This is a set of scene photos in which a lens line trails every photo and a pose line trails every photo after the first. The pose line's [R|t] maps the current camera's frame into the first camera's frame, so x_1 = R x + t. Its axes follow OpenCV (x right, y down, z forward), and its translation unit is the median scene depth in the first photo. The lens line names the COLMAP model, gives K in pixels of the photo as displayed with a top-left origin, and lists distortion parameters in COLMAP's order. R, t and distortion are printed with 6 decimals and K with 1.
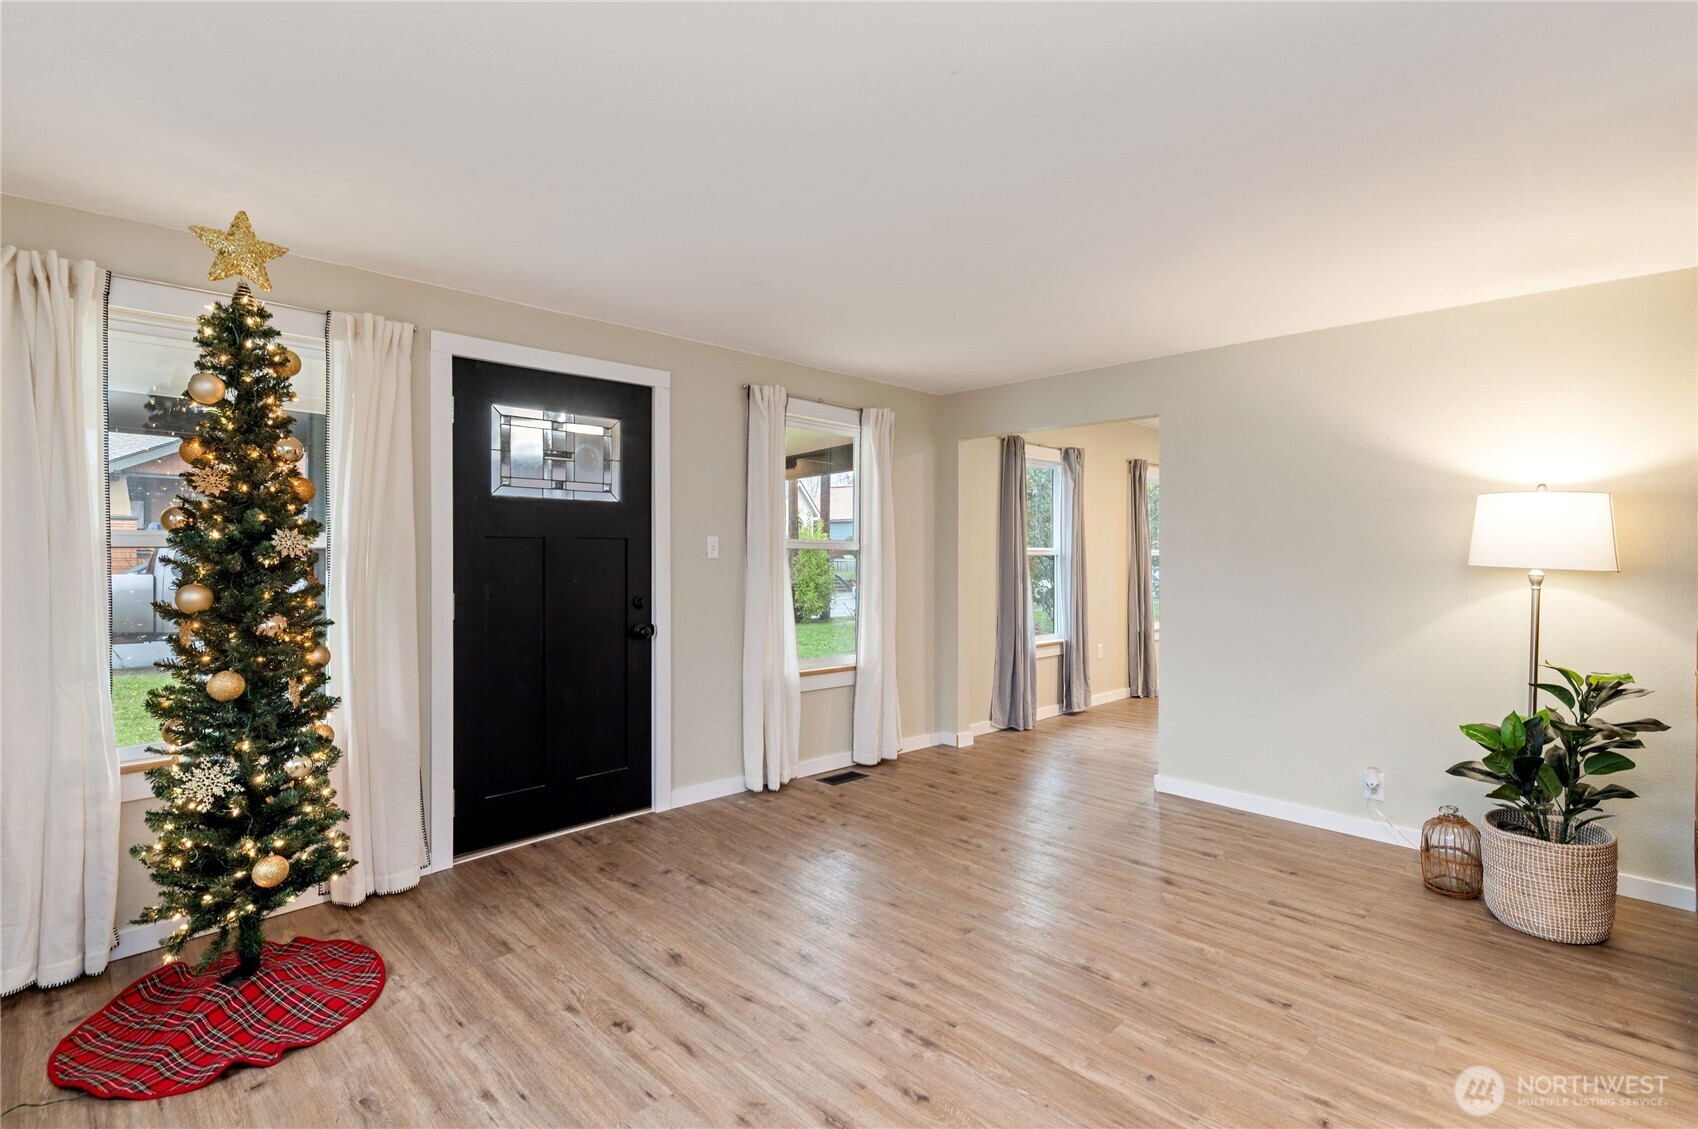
lens RADIAL K [[812.5, 0, 848.1], [0, 812.5, 537.9], [0, 0, 1]] dist [0.000208, -0.001574]
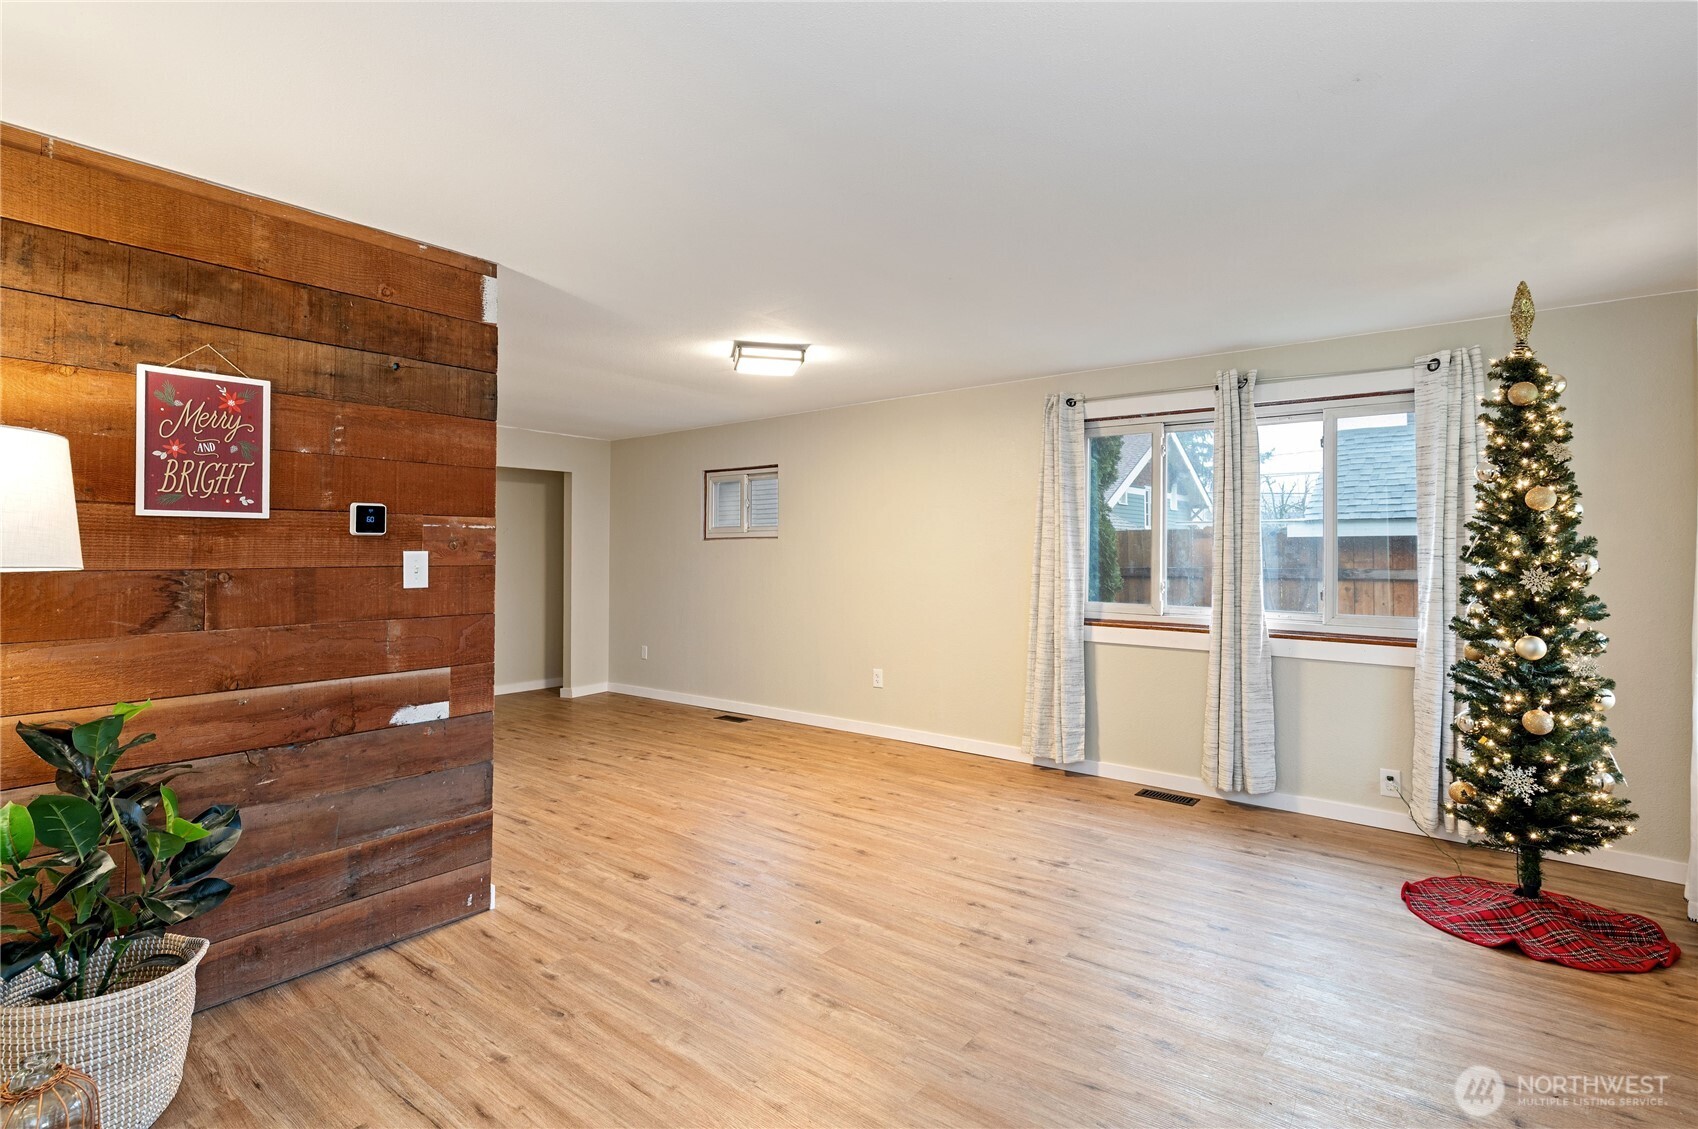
lens RADIAL K [[830.6, 0, 847.9], [0, 830.6, 539.7], [0, 0, 1]] dist [-0.000052, -0.000886]
pose [[-0.993447, -0.009255, -0.113917, 0.414497], [-0.005726, 0.999495, -0.031266, 0.039685], [0.114149, -0.030409, -0.992998, 2.074178]]
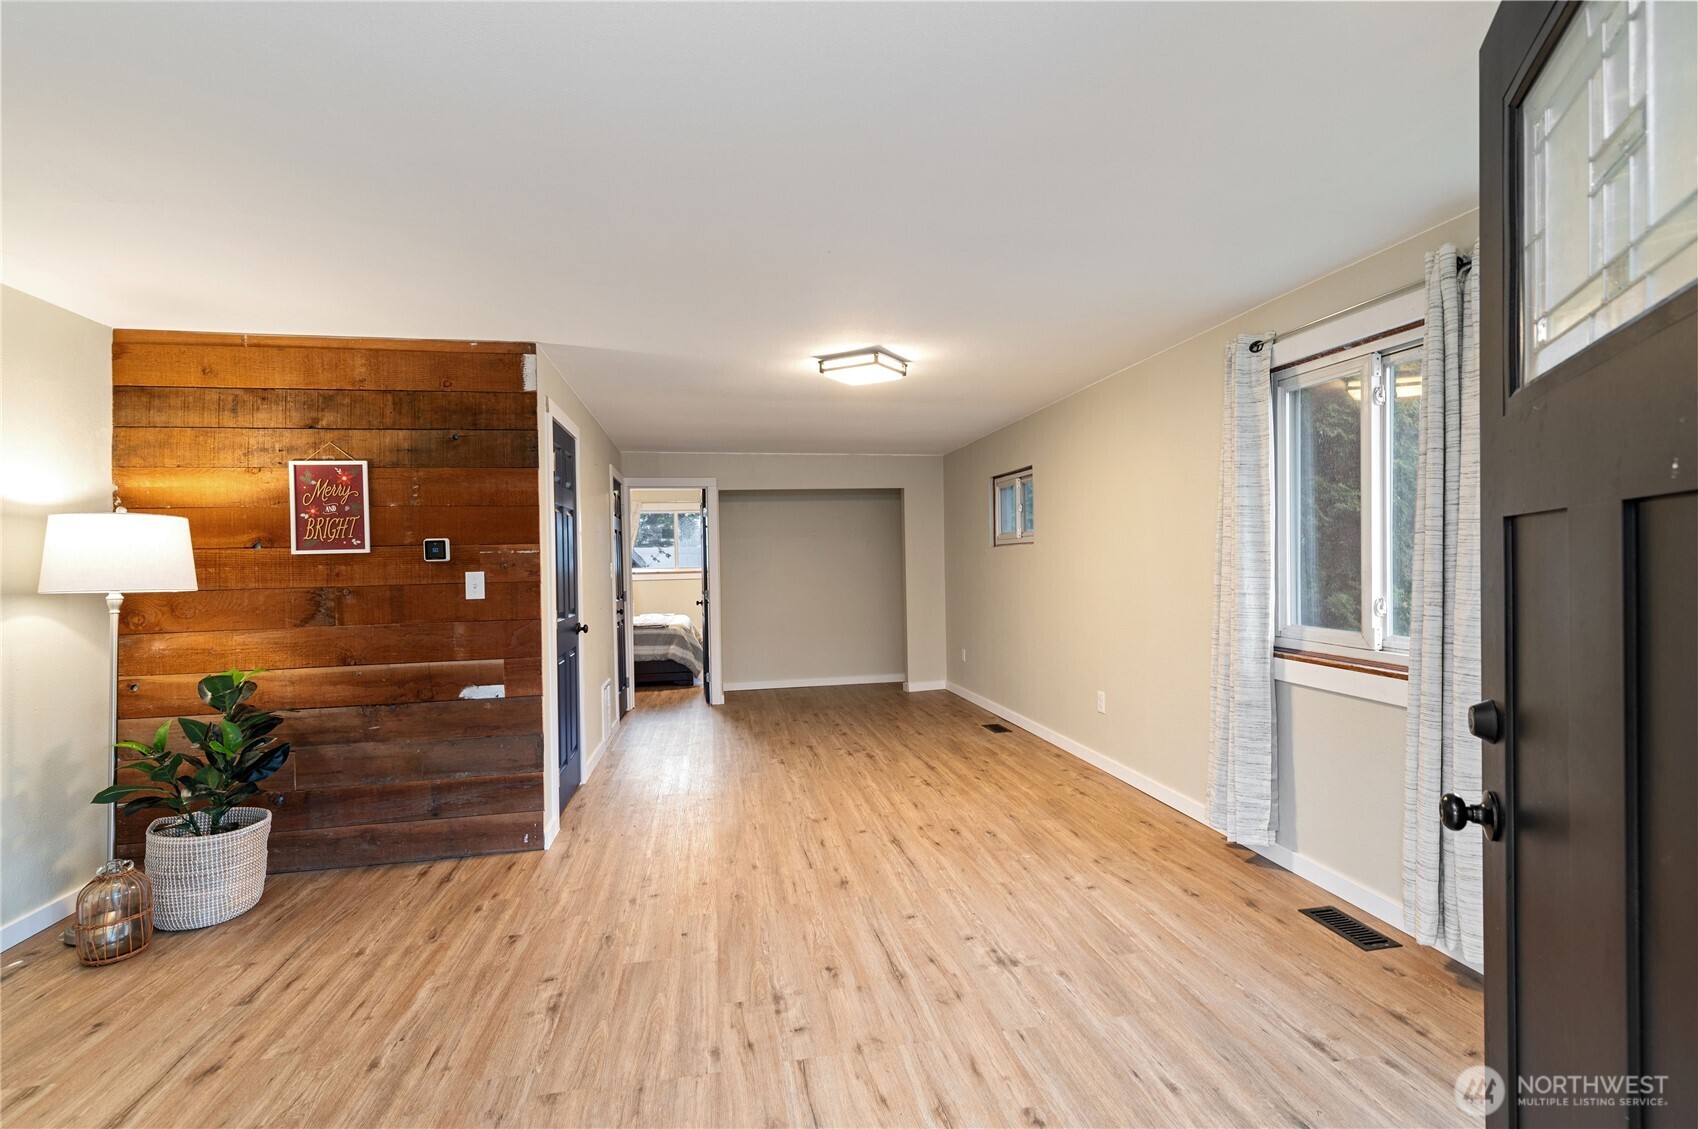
lens RADIAL K [[777.1, 0, 849.0], [0, 777.1, 564.5], [0, 0, 1]] dist [0.003770, 0.000108]
pose [[-0.824713, 0.008217, 0.565492, -0.543692], [0.007565, 0.999965, -0.003498, 0.019116], [-0.565501, 0.001393, -0.824747, 1.657367]]
